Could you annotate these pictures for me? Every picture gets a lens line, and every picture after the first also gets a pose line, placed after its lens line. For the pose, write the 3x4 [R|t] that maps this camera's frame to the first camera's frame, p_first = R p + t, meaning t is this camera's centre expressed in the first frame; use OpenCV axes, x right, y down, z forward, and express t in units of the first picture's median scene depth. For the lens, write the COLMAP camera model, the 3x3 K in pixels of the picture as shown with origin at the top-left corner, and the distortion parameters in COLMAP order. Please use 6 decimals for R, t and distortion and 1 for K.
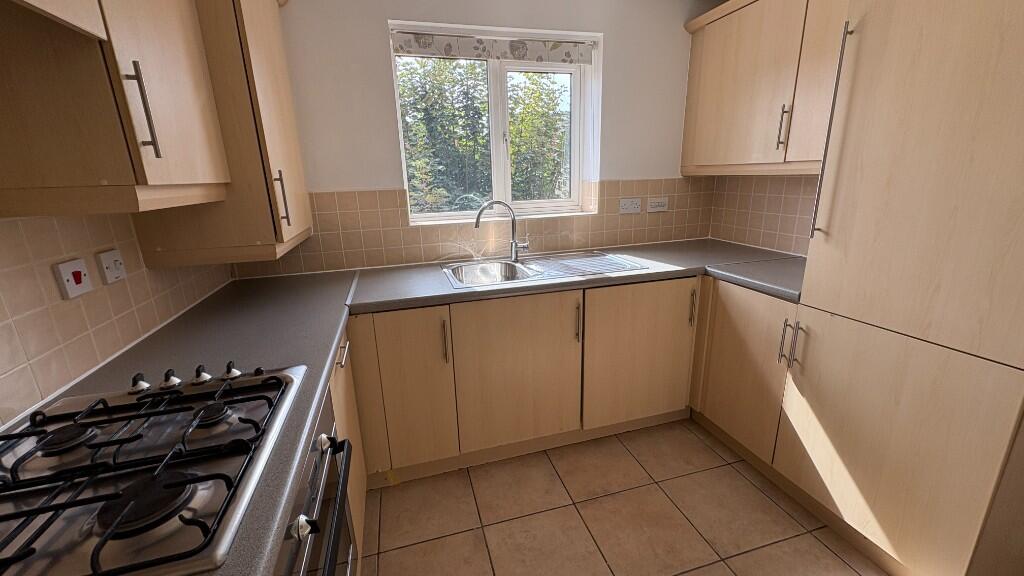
lens RADIAL K [[407.7, 0, 513.1], [0, 407.7, 287.3], [0, 0, 1]] dist [-0.000004, 0.000951]
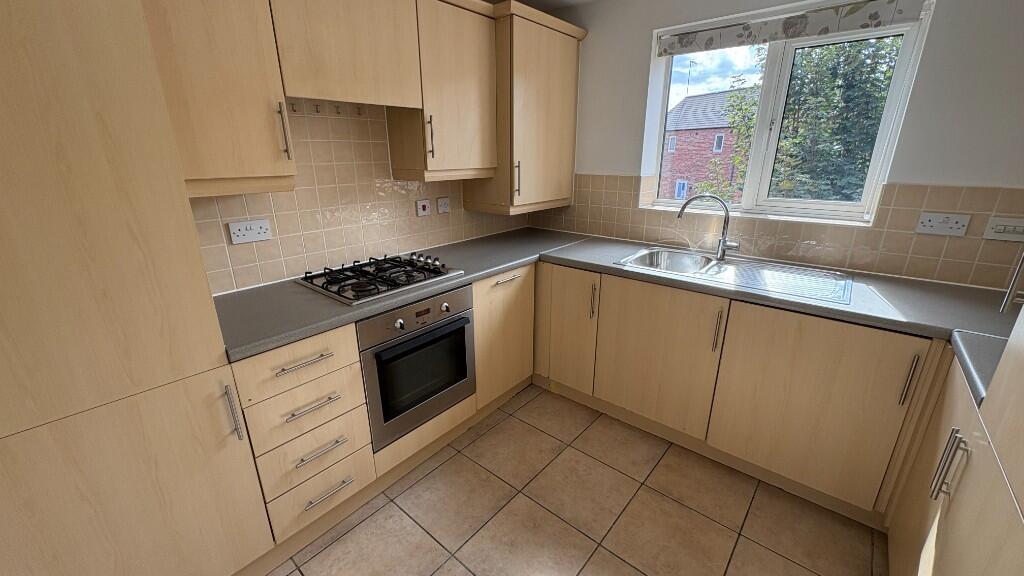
lens RADIAL K [[407.7, 0, 511.3], [0, 407.7, 286.9], [0, 0, 1]] dist [-0.000004, 0.000951]
pose [[0.553925, 0.287076, -0.781508, 0.604854], [-0.235270, 0.954388, 0.183824, -0.074383], [0.798633, 0.082041, 0.596200, 0.038698]]
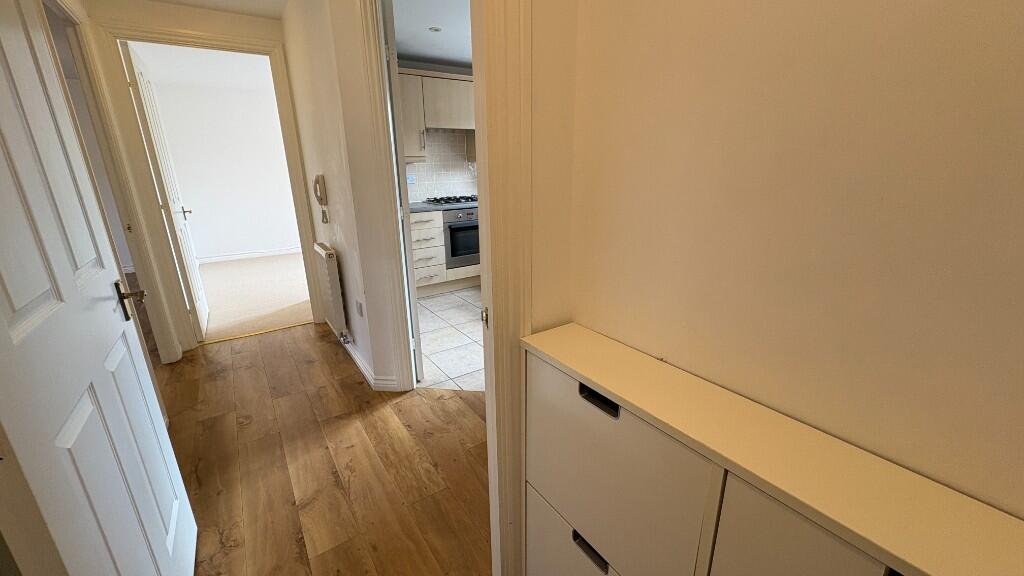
lens RADIAL K [[407.7, 0, 510.4], [0, 407.7, 287.9], [0, 0, 1]] dist [-0.000004, 0.000951]
pose [[0.302546, 0.302267, -0.903936, 1.983943], [-0.249441, 0.940439, 0.230986, 0.009787], [0.919916, 0.155595, 0.359923, -0.099583]]
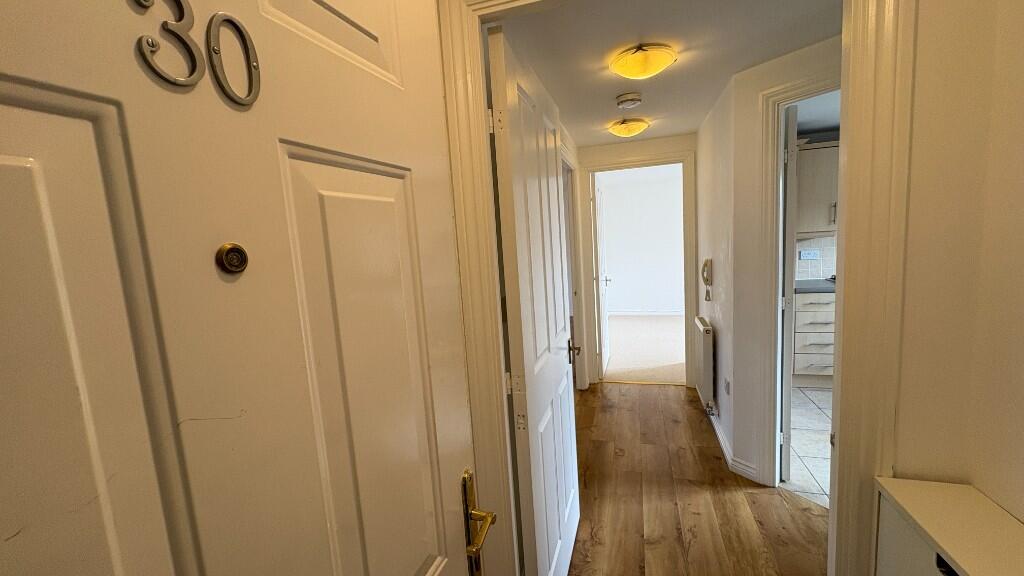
lens RADIAL K [[407.7, 0, 510.6], [0, 407.7, 287.2], [0, 0, 1]] dist [-0.000004, 0.000951]
pose [[-0.550357, 0.162262, -0.819010, 2.150849], [-0.144834, 0.947508, 0.285046, -0.108927], [0.822271, 0.275498, -0.497967, -0.071530]]
